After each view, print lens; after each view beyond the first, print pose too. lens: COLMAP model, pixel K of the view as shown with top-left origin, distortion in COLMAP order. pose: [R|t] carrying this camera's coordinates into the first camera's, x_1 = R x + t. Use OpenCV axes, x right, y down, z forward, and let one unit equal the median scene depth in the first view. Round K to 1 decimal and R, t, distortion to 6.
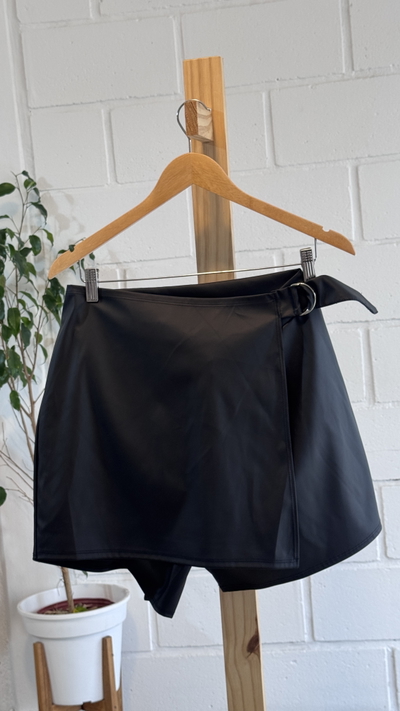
lens RADIAL K [[963.5, 0, 200.0], [0, 963.5, 355.5], [0, 0, 1]] dist [0.145531, -0.372525]
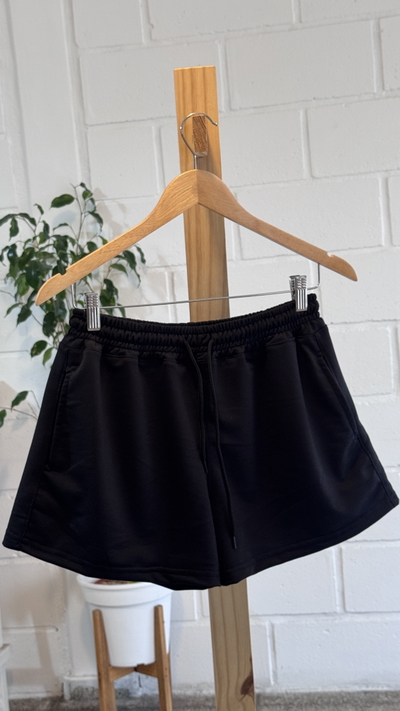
lens RADIAL K [[967.7, 0, 196.6], [0, 967.7, 353.3], [0, 0, 1]] dist [0.139068, -0.371765]
pose [[0.999776, 0.001594, -0.021096, -0.028338], [-0.001358, 0.999936, 0.011210, -0.009937], [0.021113, -0.011178, 0.999715, -0.101407]]
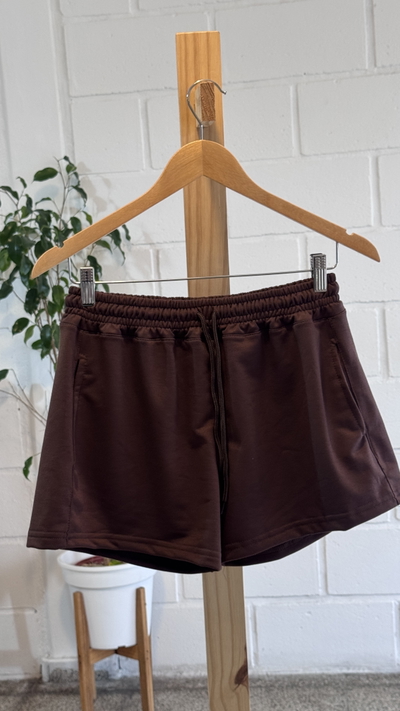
lens RADIAL K [[963.5, 0, 200.0], [0, 963.5, 355.5], [0, 0, 1]] dist [0.145531, -0.372525]
pose [[0.999855, 0.013240, 0.010688, -0.042406], [-0.013604, 0.999302, 0.034793, -0.010121], [-0.010219, -0.034933, 0.999337, -0.078577]]
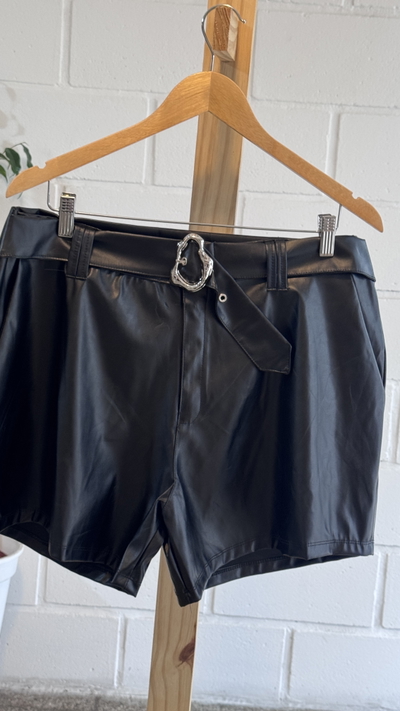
lens RADIAL K [[958.7, 0, 206.7], [0, 958.7, 357.5], [0, 0, 1]] dist [0.171316, -0.421429]
pose [[0.981168, 0.135848, 0.137312, -0.052485], [-0.146774, 0.986486, 0.072814, -0.018807], [-0.125564, -0.091596, 0.987848, 0.103400]]
